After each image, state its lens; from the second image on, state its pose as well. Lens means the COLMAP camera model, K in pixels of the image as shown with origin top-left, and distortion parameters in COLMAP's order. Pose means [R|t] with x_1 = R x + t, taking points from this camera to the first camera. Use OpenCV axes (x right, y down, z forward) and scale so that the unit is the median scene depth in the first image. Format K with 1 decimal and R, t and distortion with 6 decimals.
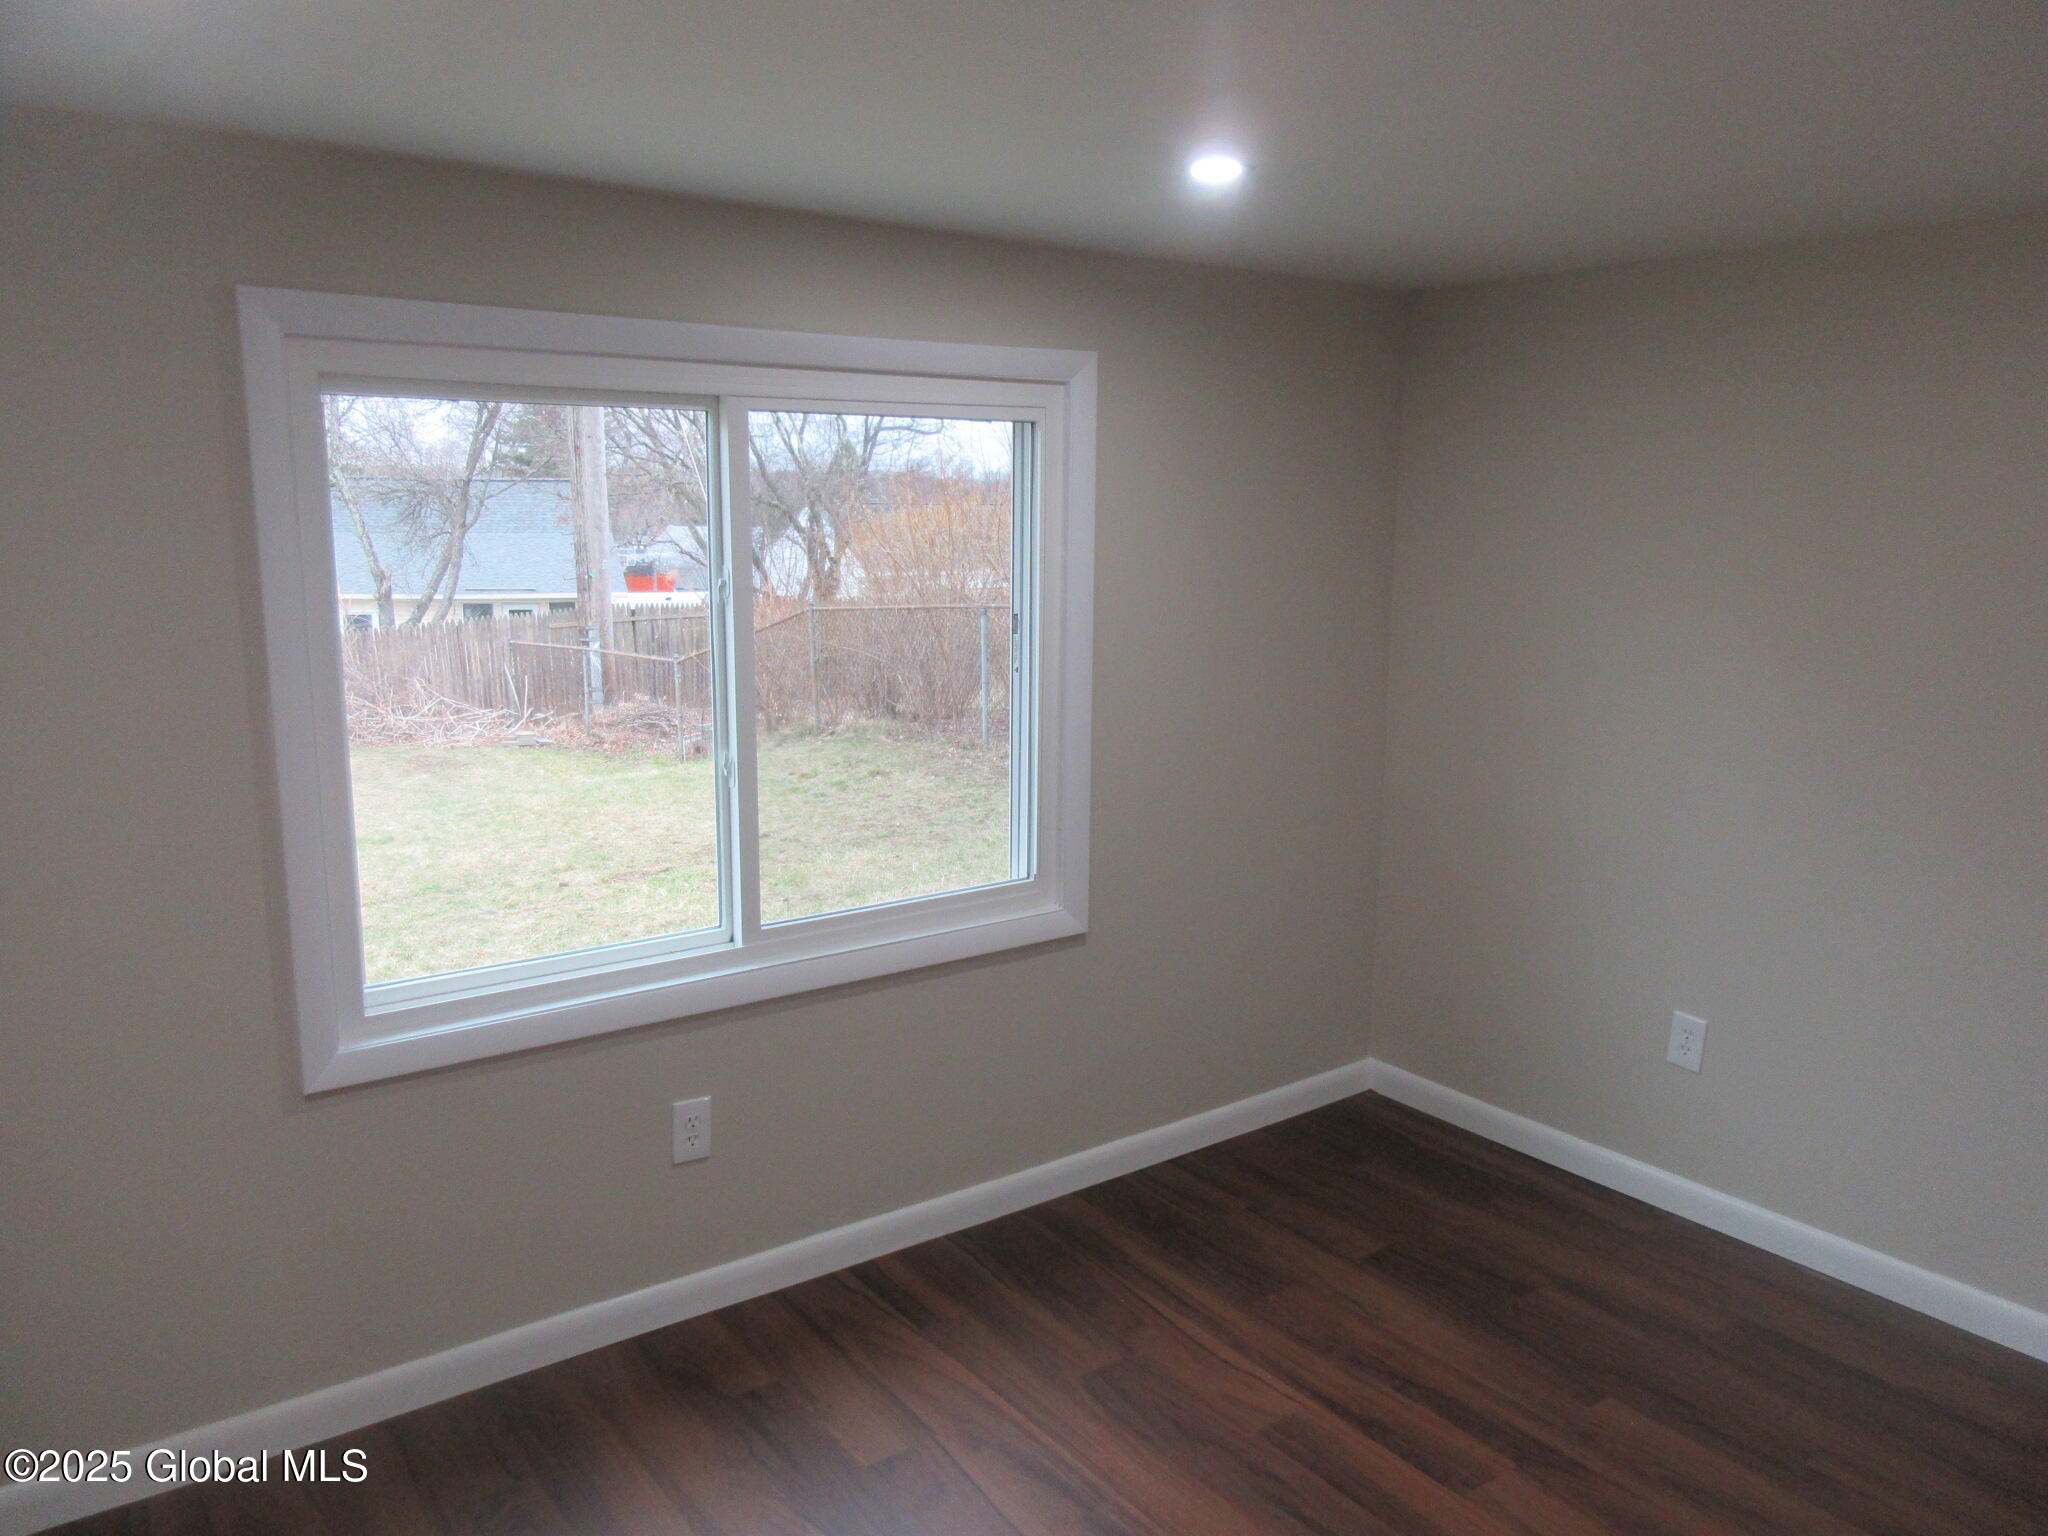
lens RADIAL K [[1522.7, 0, 1026.4], [0, 1522.7, 773.7], [0, 0, 1]] dist [0.004437, -0.003195]
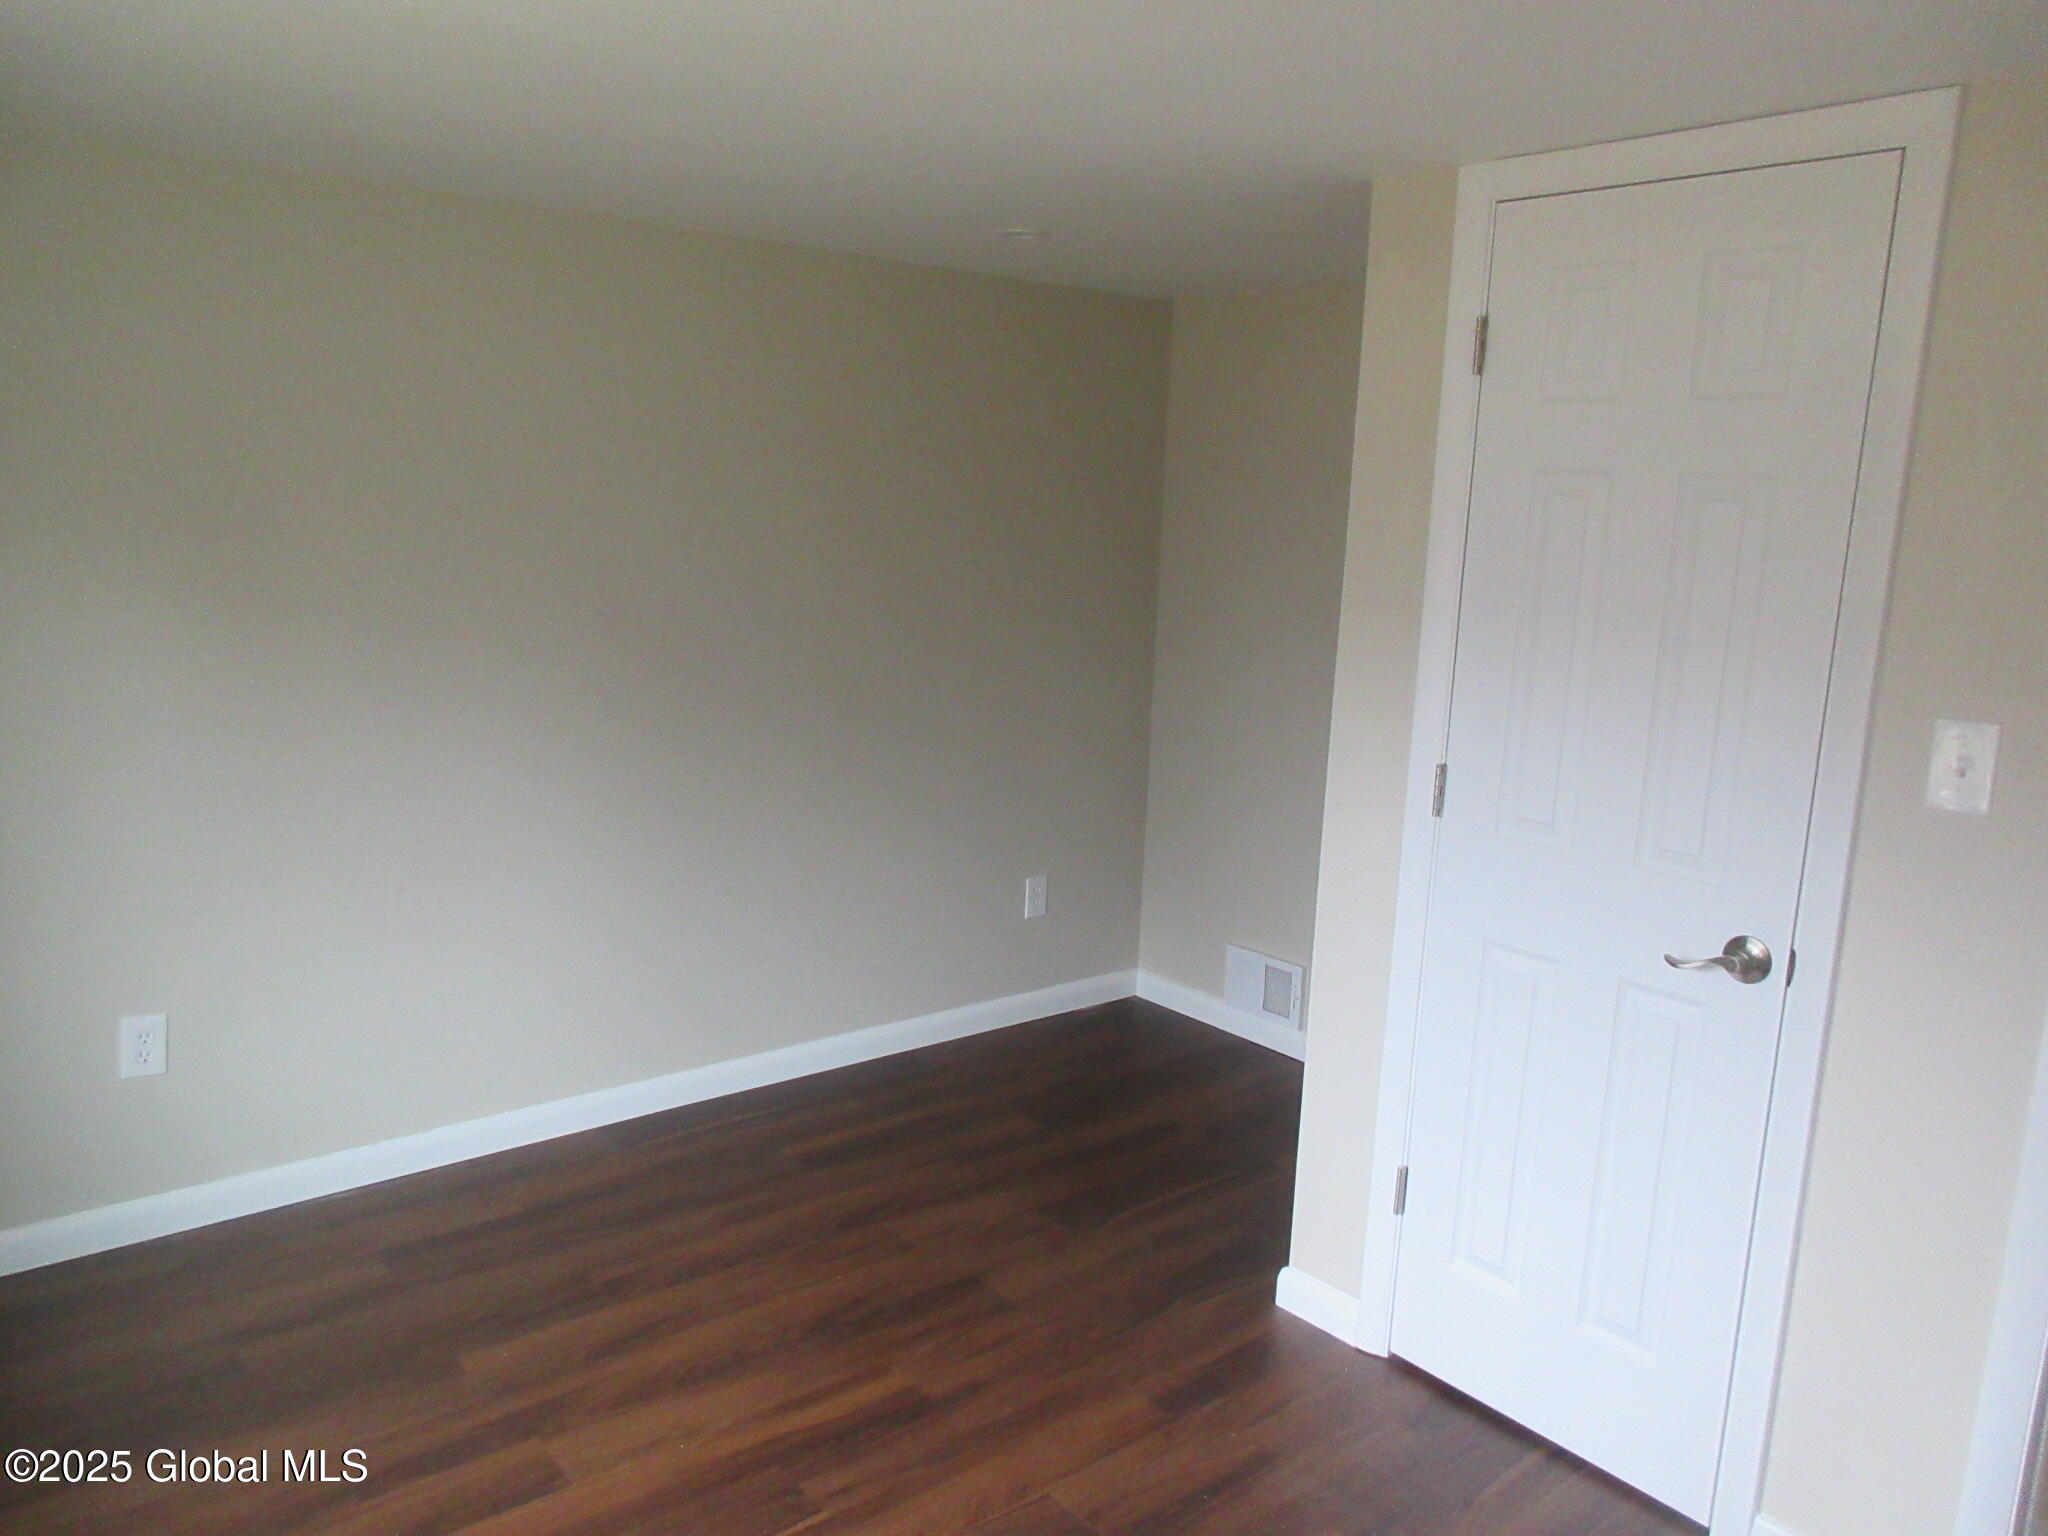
lens RADIAL K [[1522.7, 0, 1026.4], [0, 1522.7, 773.7], [0, 0, 1]] dist [0.004437, -0.003195]
pose [[-0.050582, -0.198768, 0.978740, -0.504787], [0.138355, 0.969151, 0.203971, -0.103896], [-0.989090, 0.145731, -0.021521, 0.574839]]
